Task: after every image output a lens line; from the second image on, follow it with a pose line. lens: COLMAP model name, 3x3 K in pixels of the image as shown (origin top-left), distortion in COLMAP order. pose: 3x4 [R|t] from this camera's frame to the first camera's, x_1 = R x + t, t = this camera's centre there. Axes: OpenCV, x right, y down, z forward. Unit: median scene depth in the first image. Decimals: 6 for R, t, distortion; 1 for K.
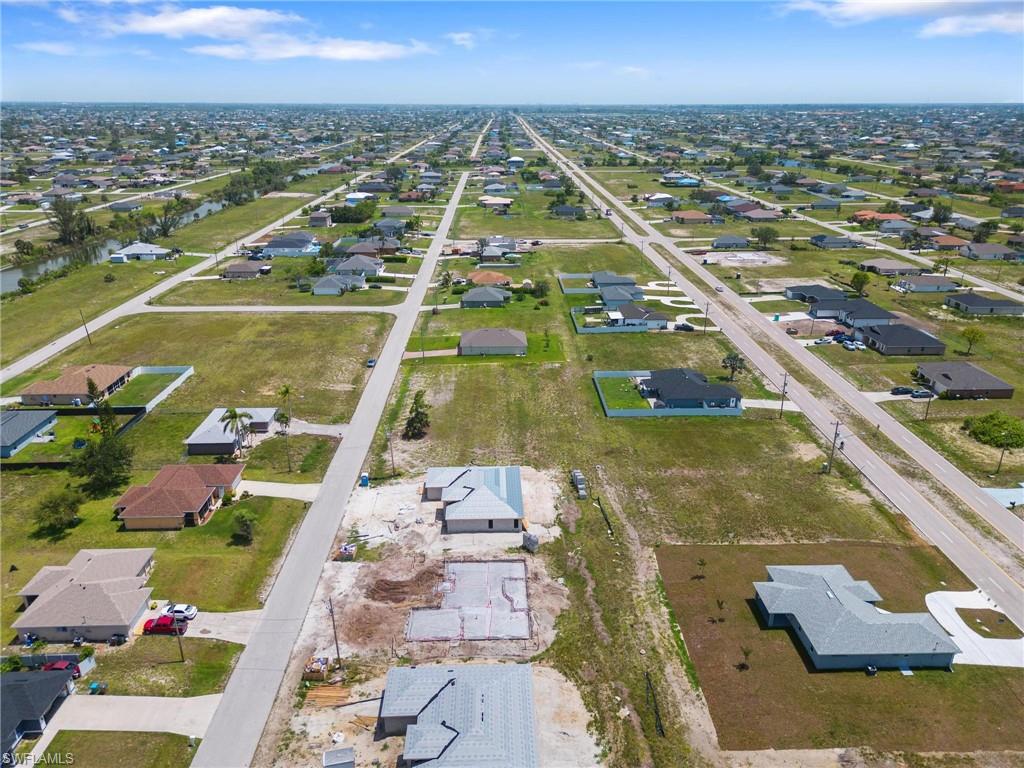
lens RADIAL K [[714.8, 0, 510.1], [0, 714.8, 385.4], [0, 0, 1]] dist [0.079373, -0.088814]
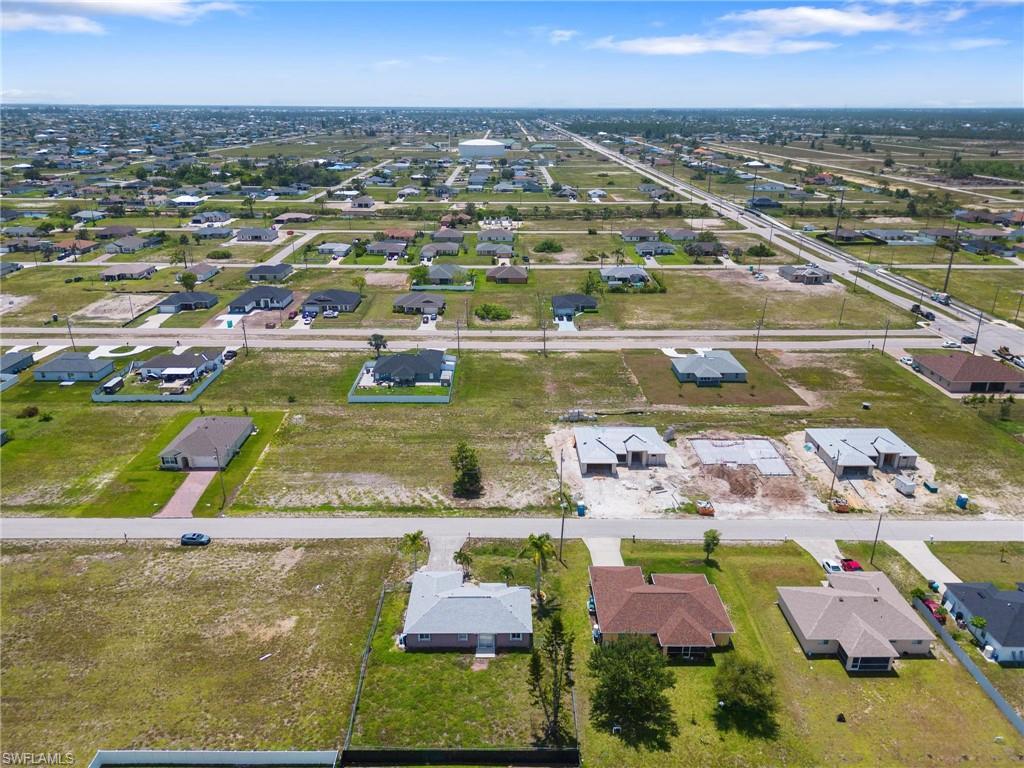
lens RADIAL K [[714.8, 0, 510.1], [0, 714.8, 385.4], [0, 0, 1]] dist [0.079373, -0.088814]
pose [[0.017408, -0.364435, 0.931066, -0.841182], [0.362861, 0.870022, 0.333756, -0.299458], [-0.931681, 0.332038, 0.147385, 0.712959]]
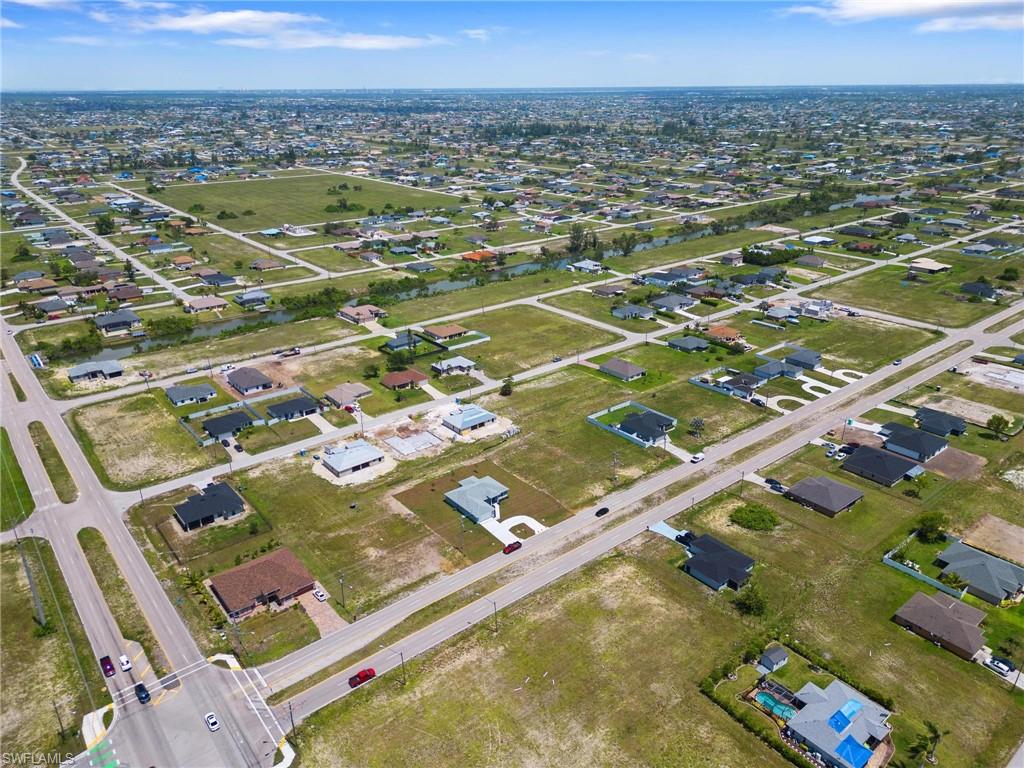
lens RADIAL K [[714.8, 0, 510.1], [0, 714.8, 385.4], [0, 0, 1]] dist [0.079373, -0.088814]
pose [[0.611409, 0.300140, -0.732185, 1.235560], [-0.282757, 0.947055, 0.152105, -0.243315], [0.739072, 0.114032, 0.663904, -0.308800]]
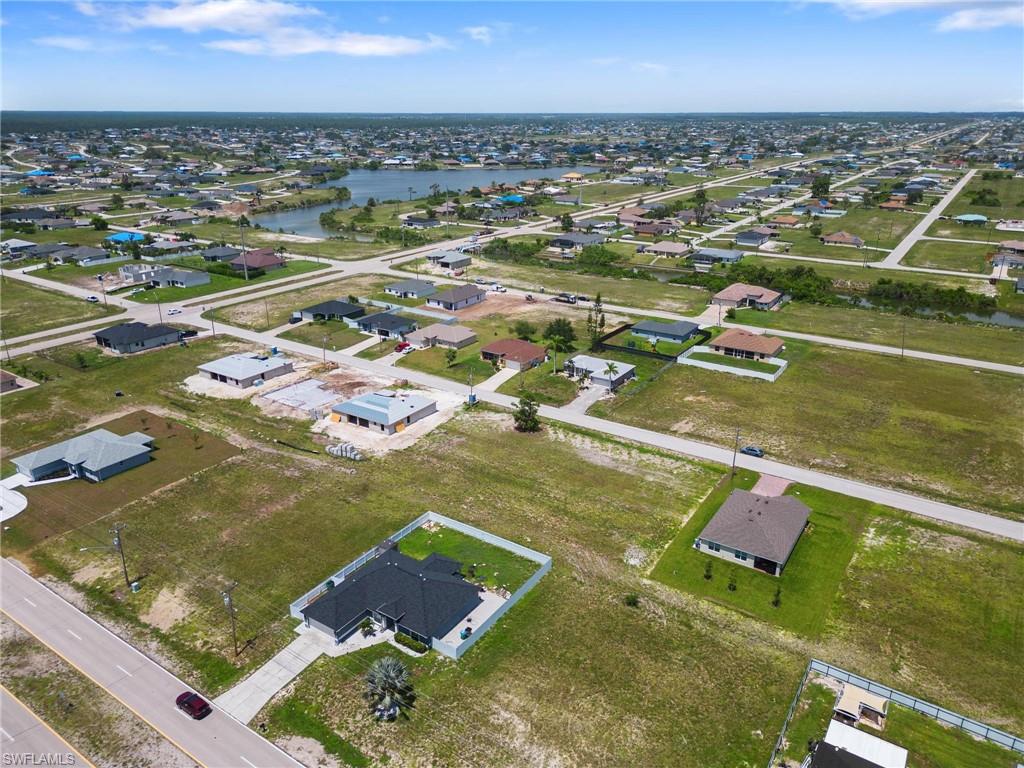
lens RADIAL K [[714.8, 0, 510.1], [0, 714.8, 385.4], [0, 0, 1]] dist [0.079373, -0.088814]
pose [[-0.575871, 0.289724, -0.764482, 0.610608], [-0.300451, 0.794662, 0.527486, -0.485415], [0.760330, 0.533453, -0.370575, 1.226301]]
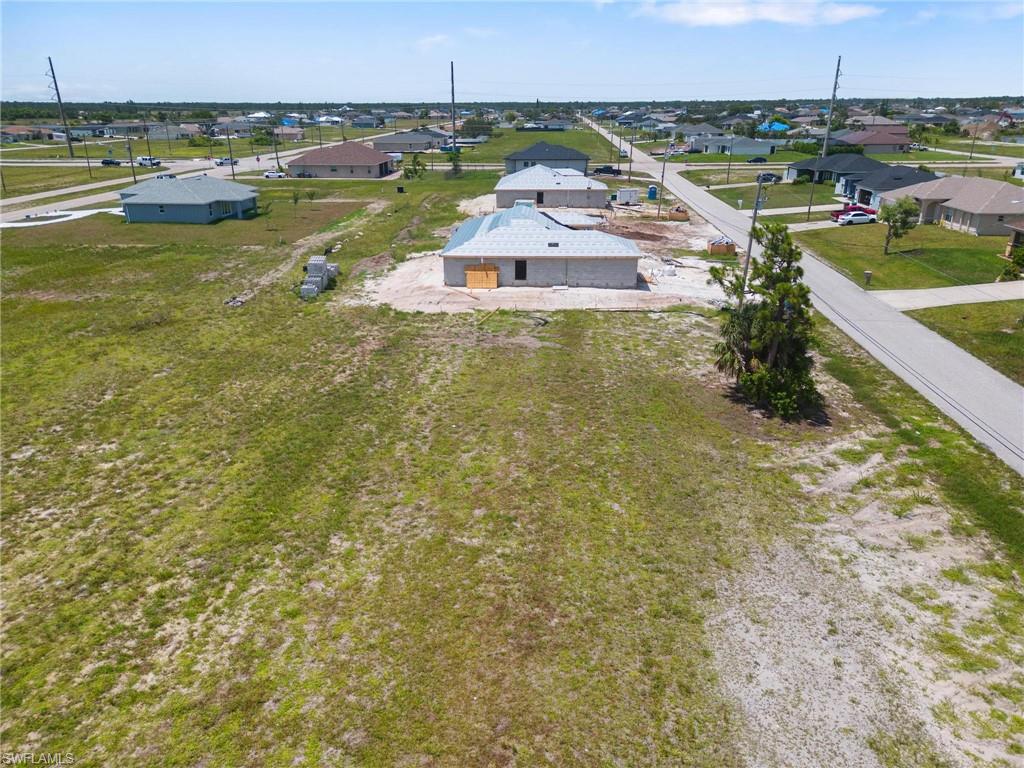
lens RADIAL K [[714.8, 0, 510.1], [0, 714.8, 385.4], [0, 0, 1]] dist [0.079373, -0.088814]
pose [[-0.996220, -0.028748, 0.081974, -0.056343], [0.034680, 0.733570, 0.678729, -0.103977], [-0.079646, 0.679006, -0.729800, 1.093798]]
